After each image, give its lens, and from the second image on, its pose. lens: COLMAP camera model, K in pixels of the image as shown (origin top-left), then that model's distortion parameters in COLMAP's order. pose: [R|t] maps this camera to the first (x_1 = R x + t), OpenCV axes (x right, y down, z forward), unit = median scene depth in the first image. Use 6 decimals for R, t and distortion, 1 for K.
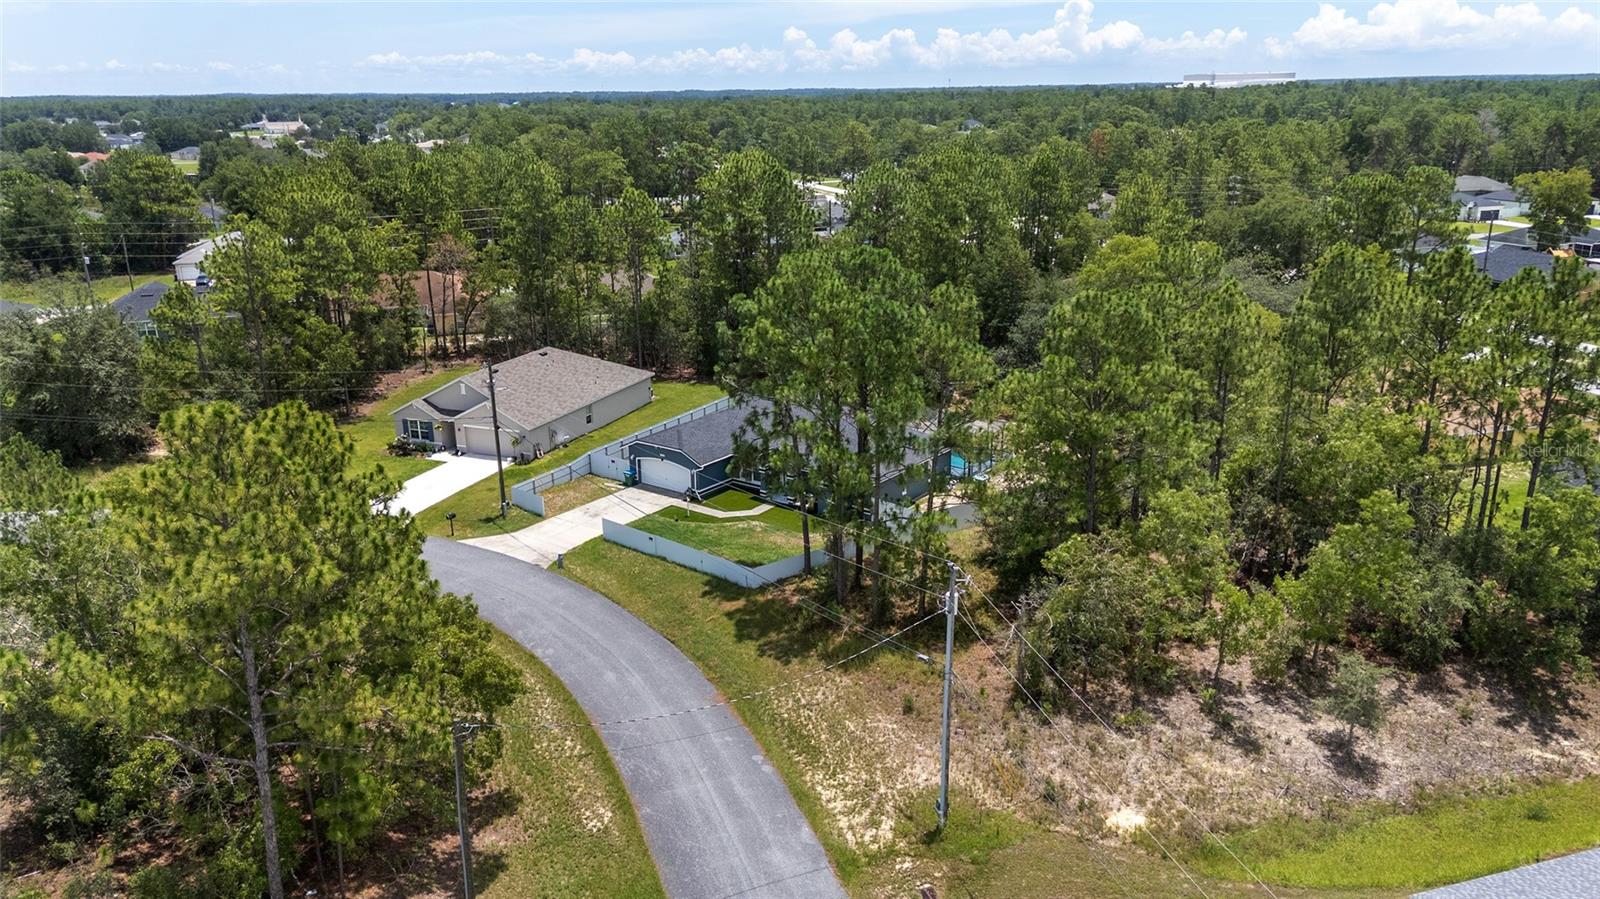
lens RADIAL K [[1096.5, 0, 800.0], [0, 1096.5, 449.5], [0, 0, 1]] dist [0.004067, 0.000504]
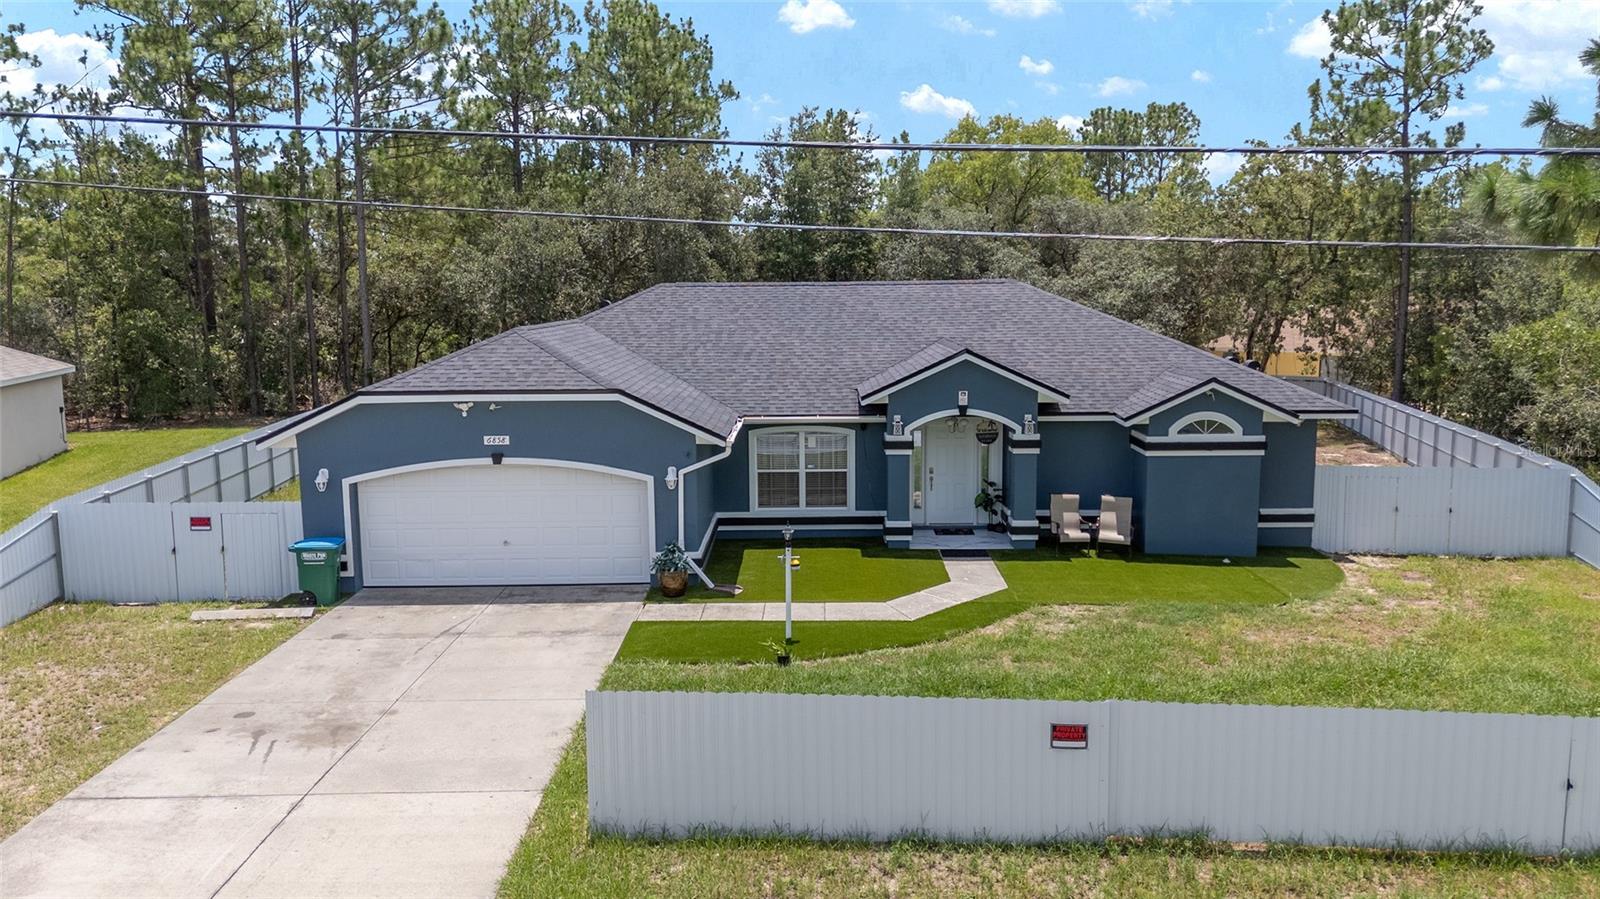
lens RADIAL K [[1096.5, 0, 800.0], [0, 1096.5, 449.5], [0, 0, 1]] dist [0.004067, 0.000504]
pose [[0.800294, -0.065147, 0.596058, -0.209544], [0.171397, 0.977457, -0.123292, 0.047120], [-0.574589, 0.200832, 0.793419, 0.749096]]
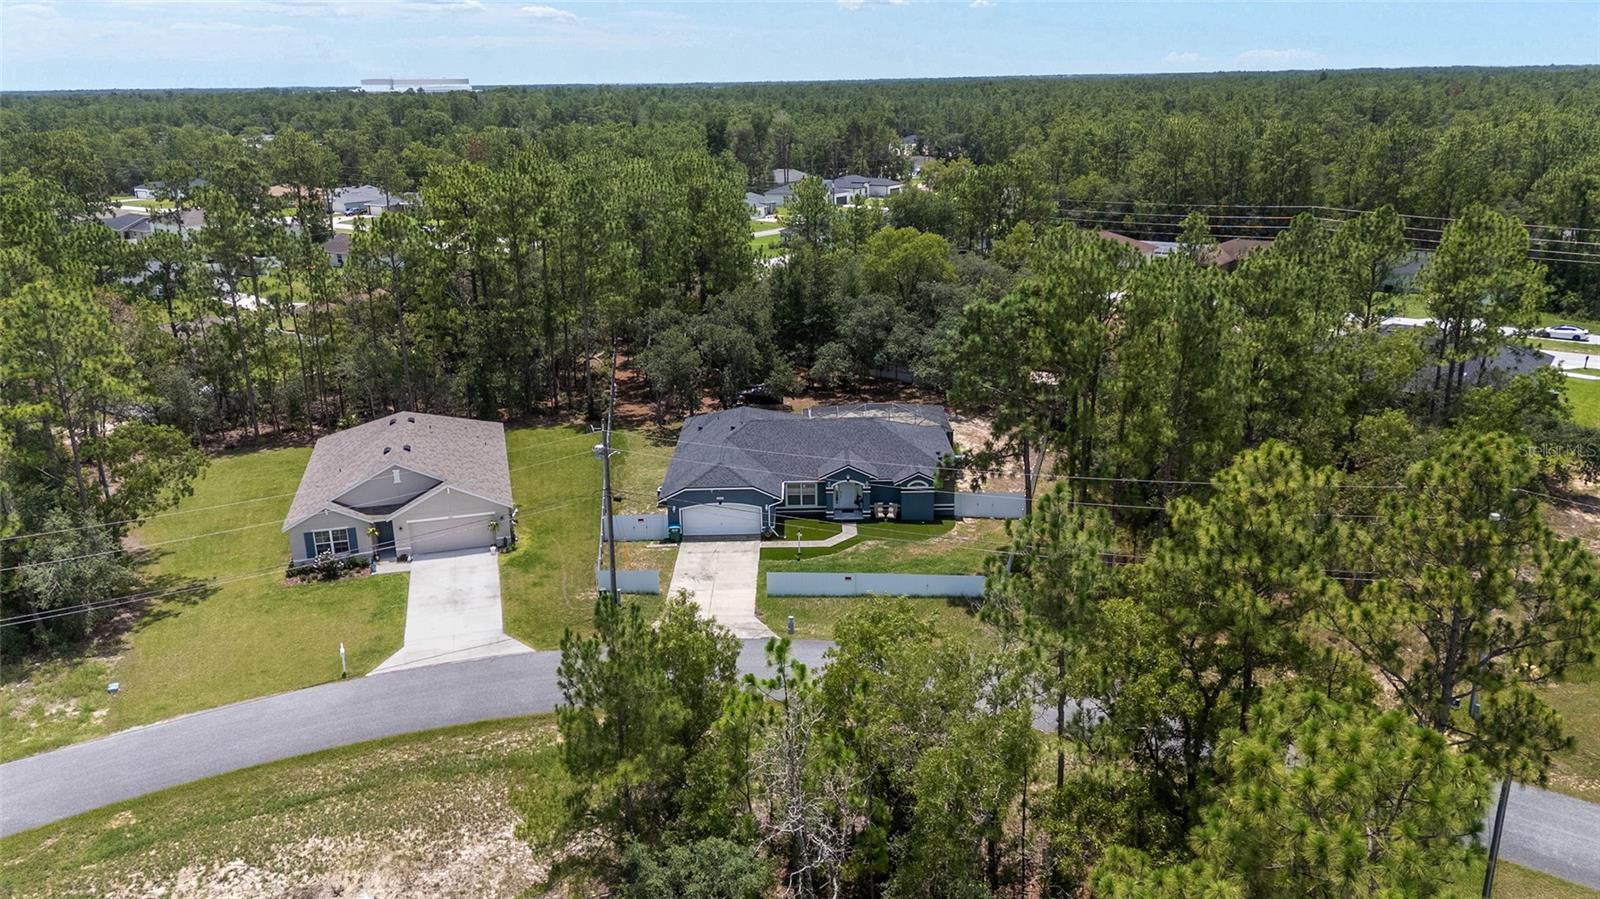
lens RADIAL K [[1096.5, 0, 800.0], [0, 1096.5, 449.5], [0, 0, 1]] dist [0.004067, 0.000504]
pose [[0.792581, -0.178927, 0.582924, -0.574345], [0.181883, 0.981832, 0.054071, -0.069061], [-0.582008, 0.063168, 0.810726, 0.222262]]
